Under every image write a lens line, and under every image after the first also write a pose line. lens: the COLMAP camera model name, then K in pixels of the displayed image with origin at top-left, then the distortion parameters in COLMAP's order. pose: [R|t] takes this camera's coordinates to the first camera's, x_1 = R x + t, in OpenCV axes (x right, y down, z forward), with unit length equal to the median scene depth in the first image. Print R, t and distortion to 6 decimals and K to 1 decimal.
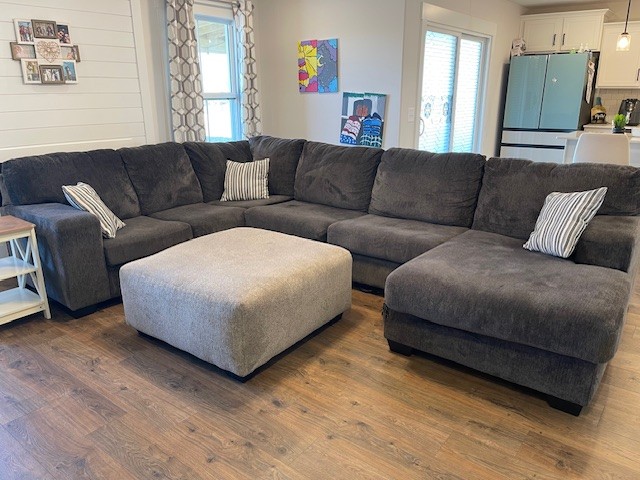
lens RADIAL K [[469.9, 0, 320.0], [0, 469.9, 240.0], [0, 0, 1]] dist [0.110000, -0.125016]
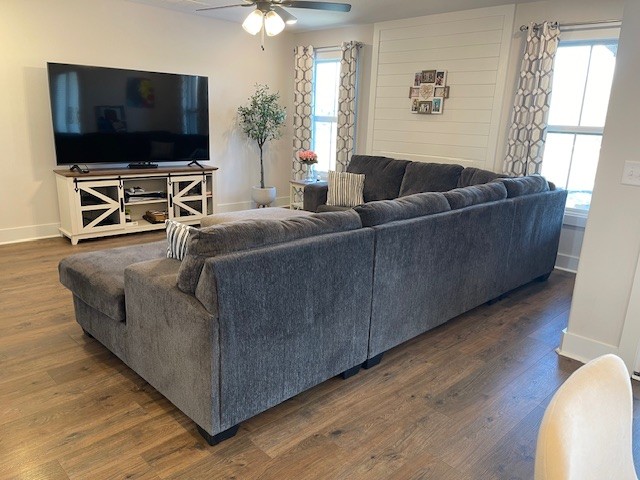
lens RADIAL K [[489.4, 0, 320.0], [0, 489.4, 240.0], [0, 0, 1]] dist [0.000618, -0.000930]
pose [[-0.131672, 0.252657, -0.958555, 0.984744], [-0.325276, 0.902422, 0.282543, -0.297594], [0.936407, 0.348998, -0.036641, 0.898502]]
